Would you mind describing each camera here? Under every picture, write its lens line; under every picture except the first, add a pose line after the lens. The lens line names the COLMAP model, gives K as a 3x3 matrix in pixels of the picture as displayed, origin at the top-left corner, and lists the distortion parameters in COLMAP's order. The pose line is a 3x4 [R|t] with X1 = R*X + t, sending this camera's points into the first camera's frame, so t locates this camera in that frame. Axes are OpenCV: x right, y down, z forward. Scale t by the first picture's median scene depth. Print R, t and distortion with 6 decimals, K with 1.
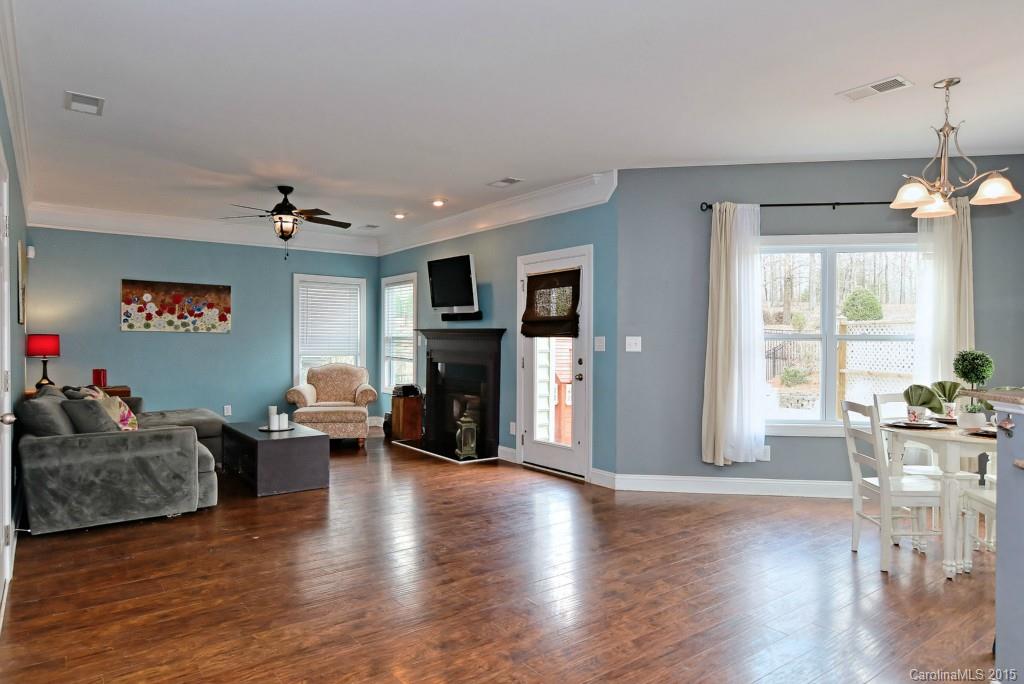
lens RADIAL K [[628.2, 0, 502.0], [0, 628.2, 348.6], [0, 0, 1]] dist [-0.003679, -0.000537]
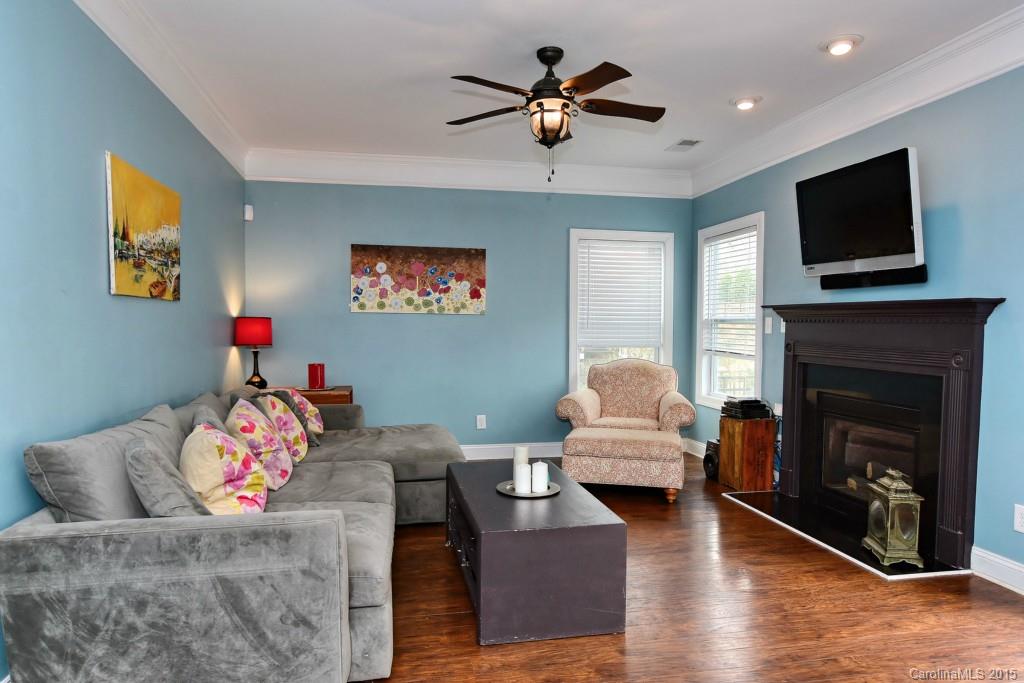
lens RADIAL K [[628.2, 0, 502.0], [0, 628.2, 348.1], [0, 0, 1]] dist [-0.003679, -0.000537]
pose [[0.903059, 0.014110, -0.429285, -0.114939], [-0.004663, 0.999723, 0.023049, -0.003661], [0.429492, -0.018813, 0.902875, 0.389181]]
